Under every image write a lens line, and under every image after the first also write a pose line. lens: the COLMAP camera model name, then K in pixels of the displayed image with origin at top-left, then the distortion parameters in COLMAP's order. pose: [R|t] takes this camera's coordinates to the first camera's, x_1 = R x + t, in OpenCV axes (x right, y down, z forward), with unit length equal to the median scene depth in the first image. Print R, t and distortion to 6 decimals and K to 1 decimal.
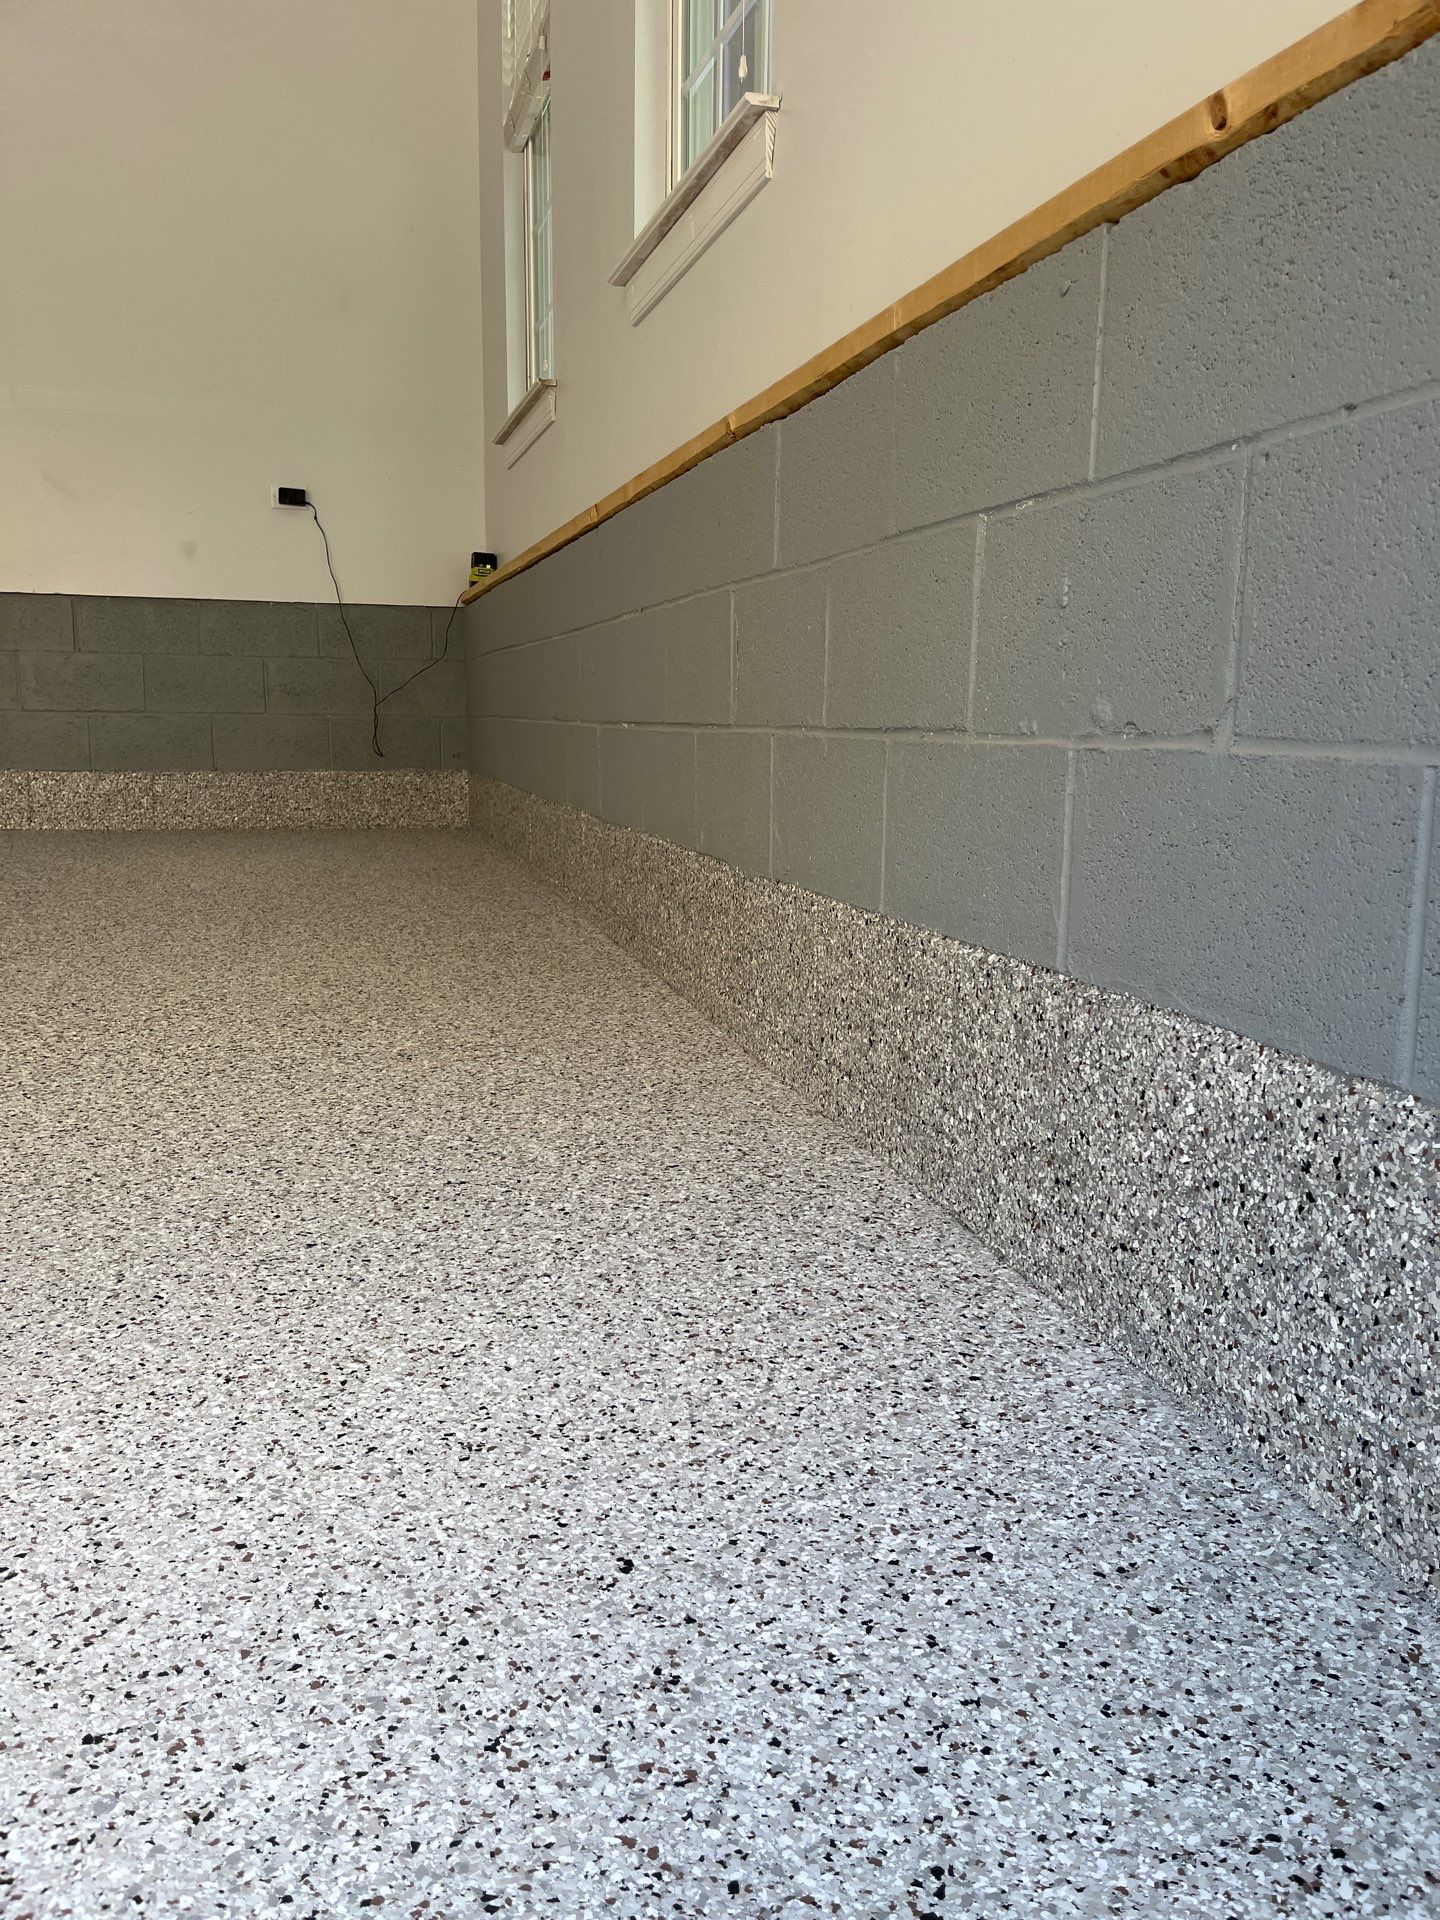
lens RADIAL K [[1461.0, 0, 712.9], [0, 1461.0, 954.3], [0, 0, 1]] dist [0.063116, -0.079276]
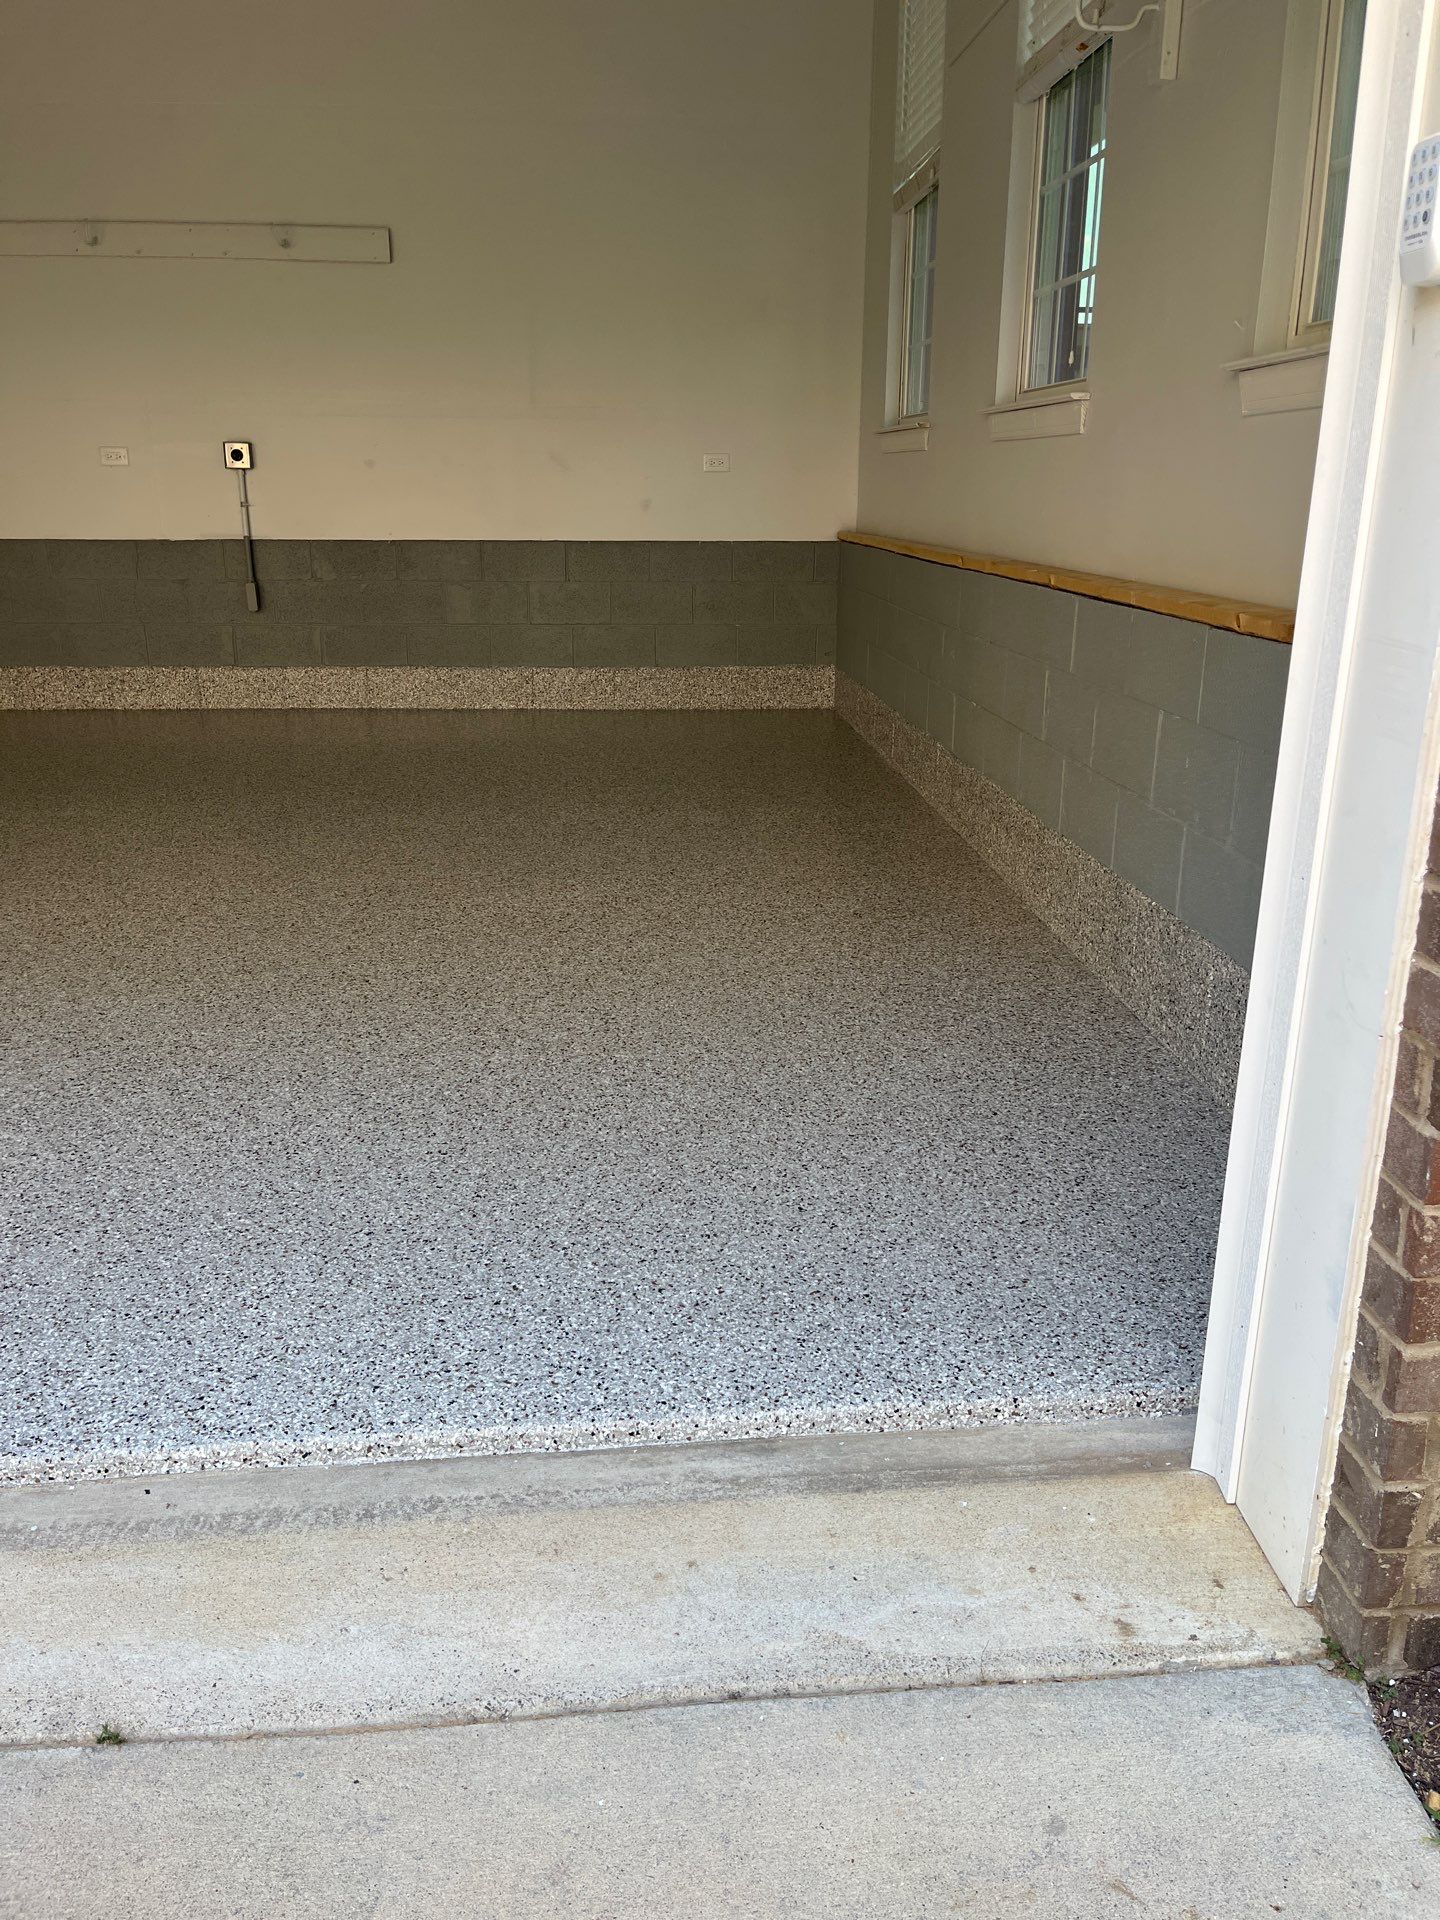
lens RADIAL K [[1461.0, 0, 728.9], [0, 1461.0, 939.4], [0, 0, 1]] dist [0.063116, -0.079276]
pose [[0.982779, 0.051475, -0.177470, -0.055912], [-0.026706, 0.989900, 0.139227, -0.258650], [0.182844, -0.132089, 0.974228, -1.454091]]
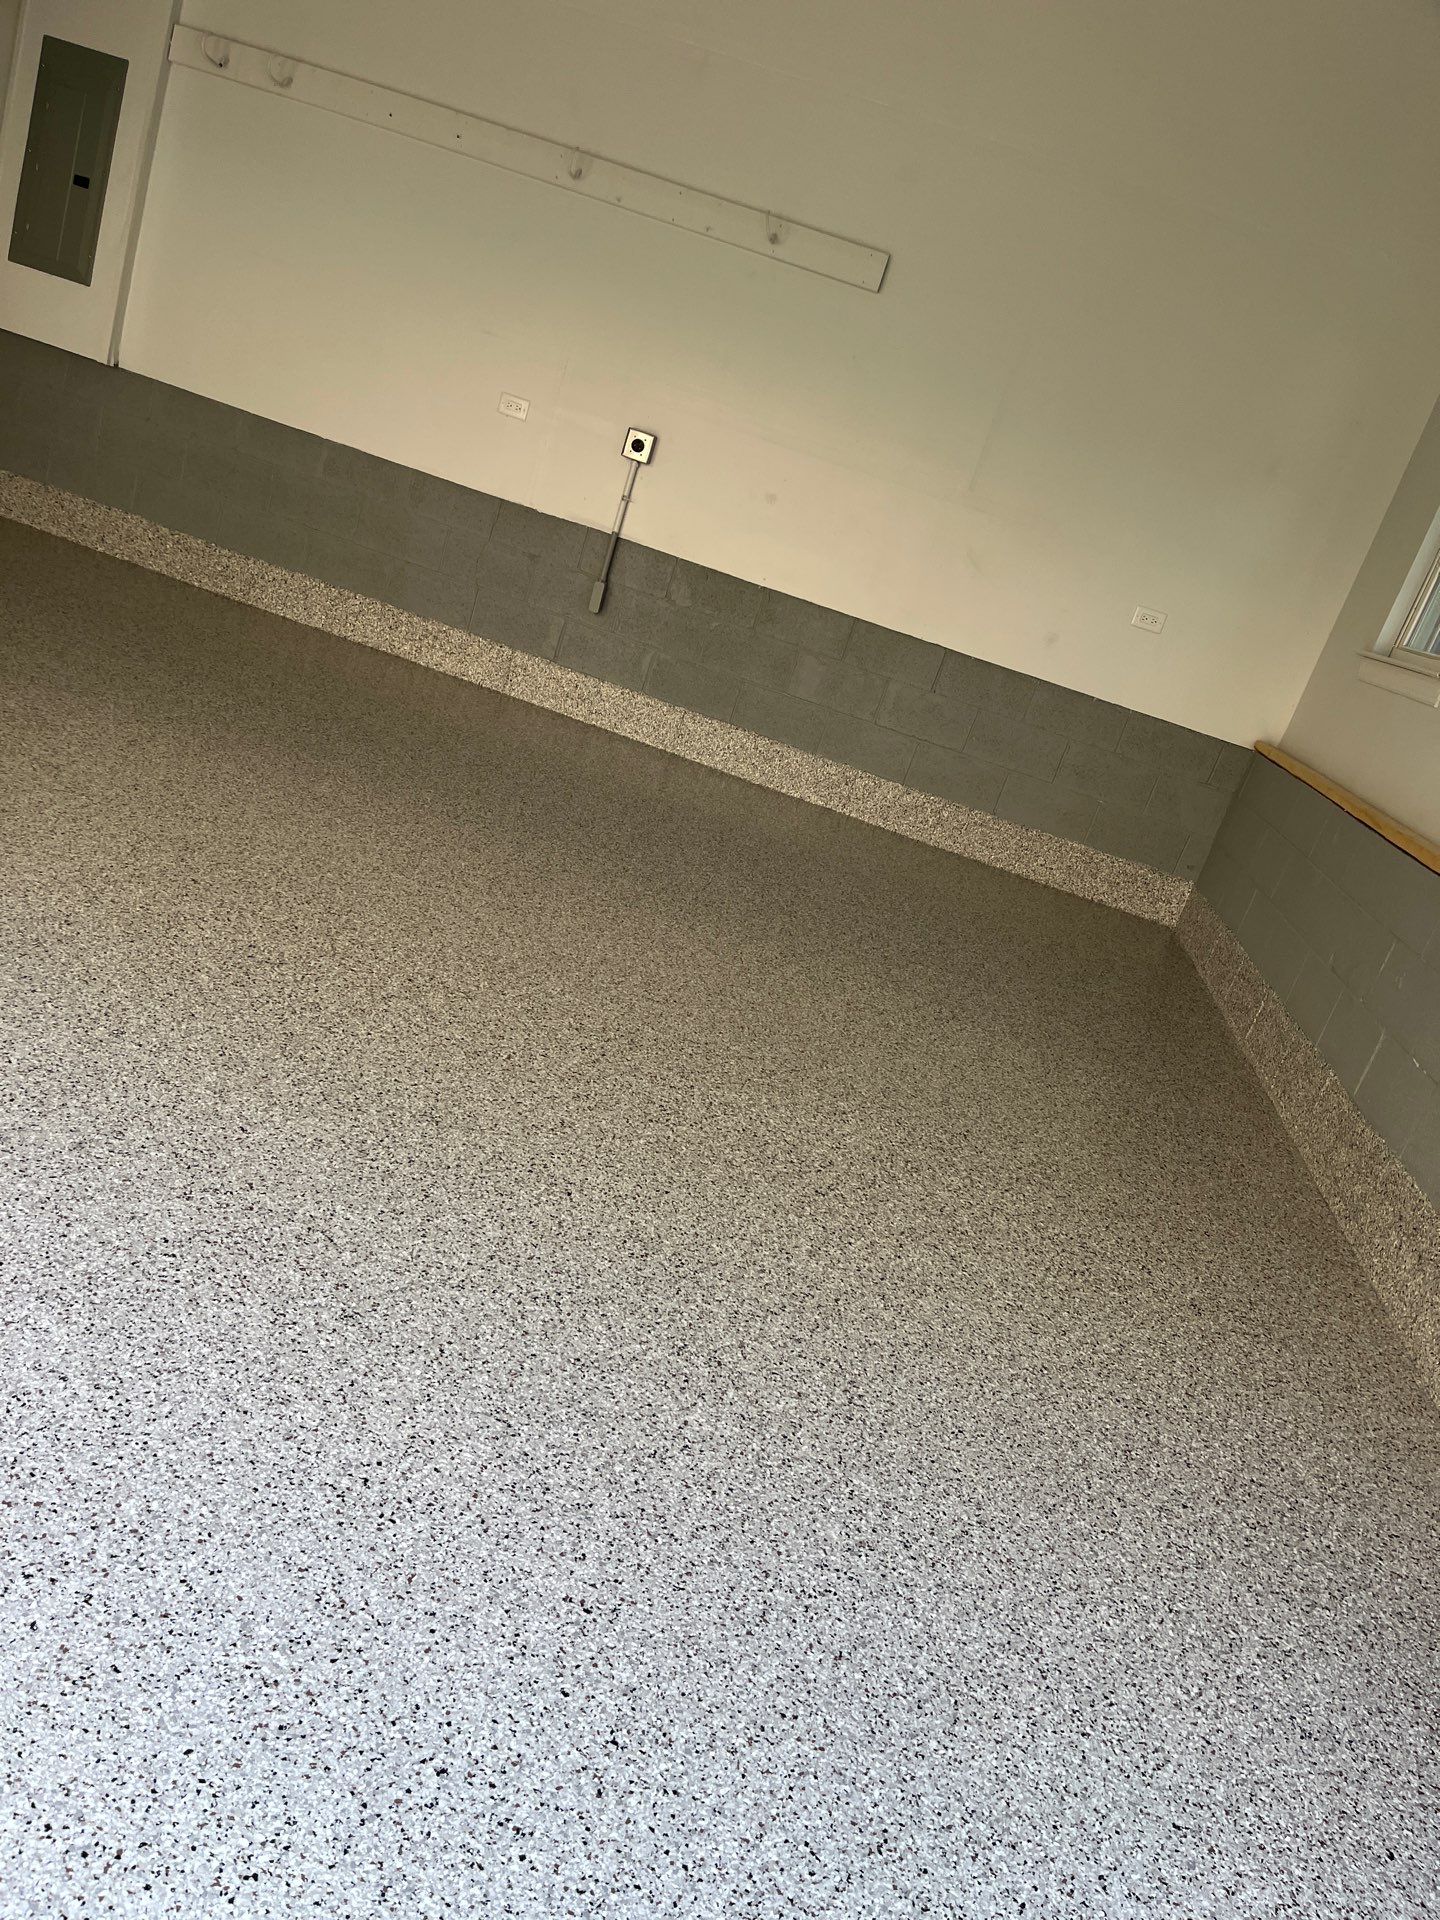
lens RADIAL K [[1461.0, 0, 705.3], [0, 1461.0, 960.4], [0, 0, 1]] dist [0.063116, -0.079276]
pose [[0.867592, 0.388349, -0.310595, -0.500484], [-0.355739, 0.921128, 0.158030, -0.484647], [0.347468, -0.026615, 0.937314, -0.822240]]
